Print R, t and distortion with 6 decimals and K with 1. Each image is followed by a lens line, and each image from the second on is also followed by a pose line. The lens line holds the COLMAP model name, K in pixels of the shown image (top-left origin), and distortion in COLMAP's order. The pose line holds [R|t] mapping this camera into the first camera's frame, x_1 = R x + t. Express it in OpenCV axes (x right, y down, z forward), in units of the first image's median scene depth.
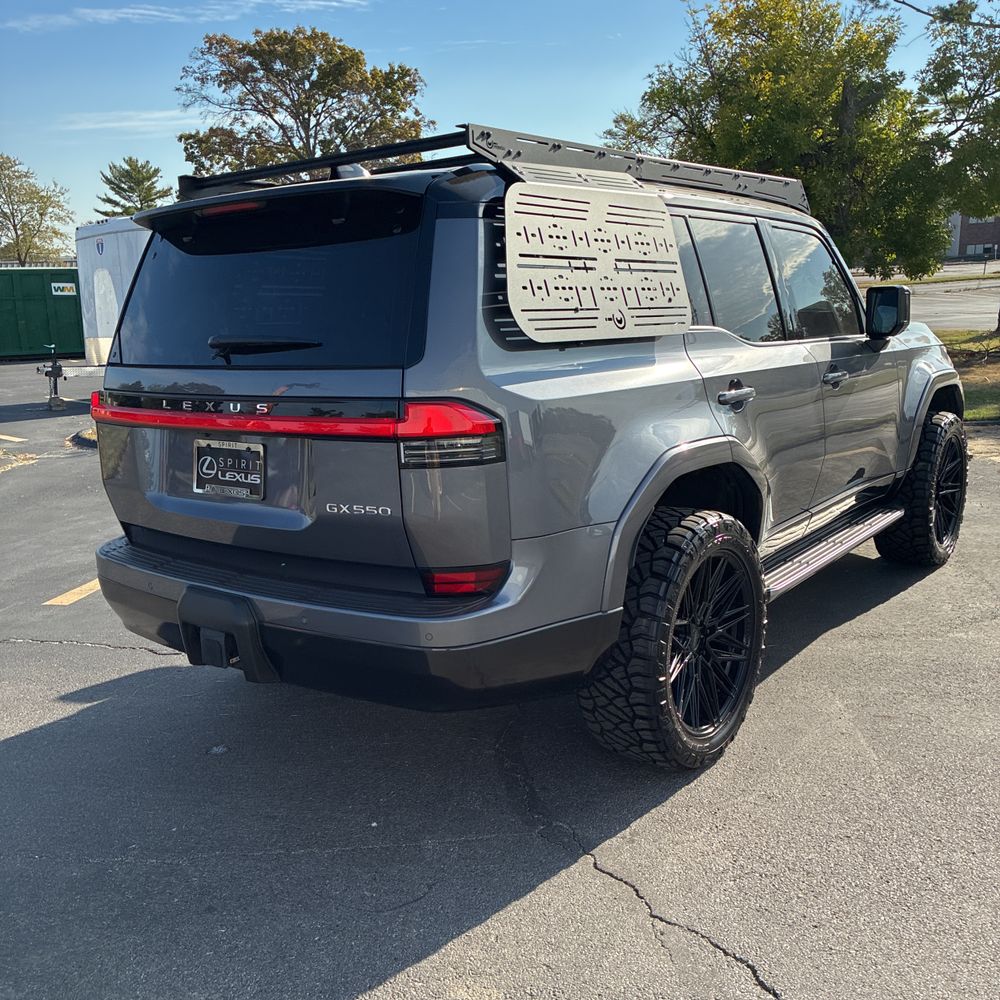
lens RADIAL K [[1011.3, 0, 471.2], [0, 1011.3, 503.9], [0, 0, 1]] dist [0.068008, -0.080132]
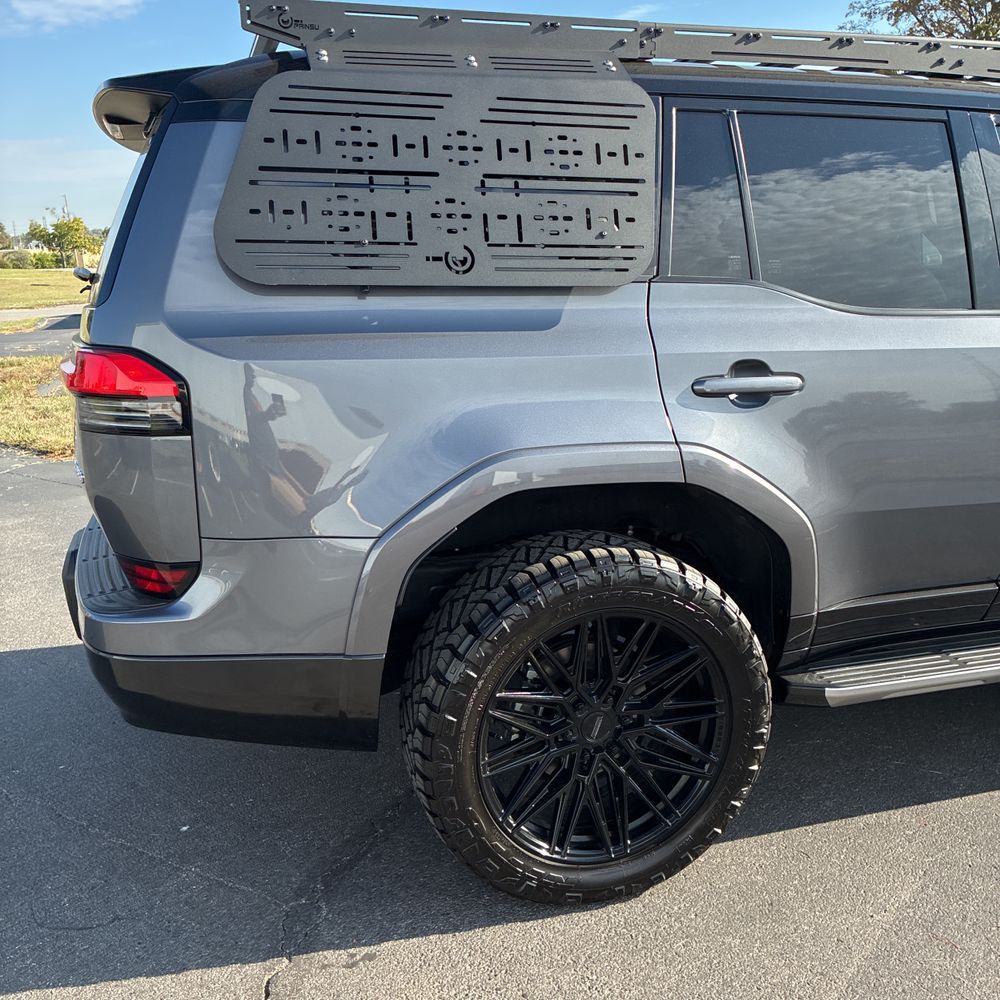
lens RADIAL K [[1006.5, 0, 476.8], [0, 1006.5, 499.4], [0, 0, 1]] dist [0.014445, -0.003851]
pose [[0.819246, 0.154867, -0.552135, 0.560503], [-0.129122, 0.987935, 0.085515, -0.076896], [0.558716, 0.001235, 0.829358, 0.416674]]
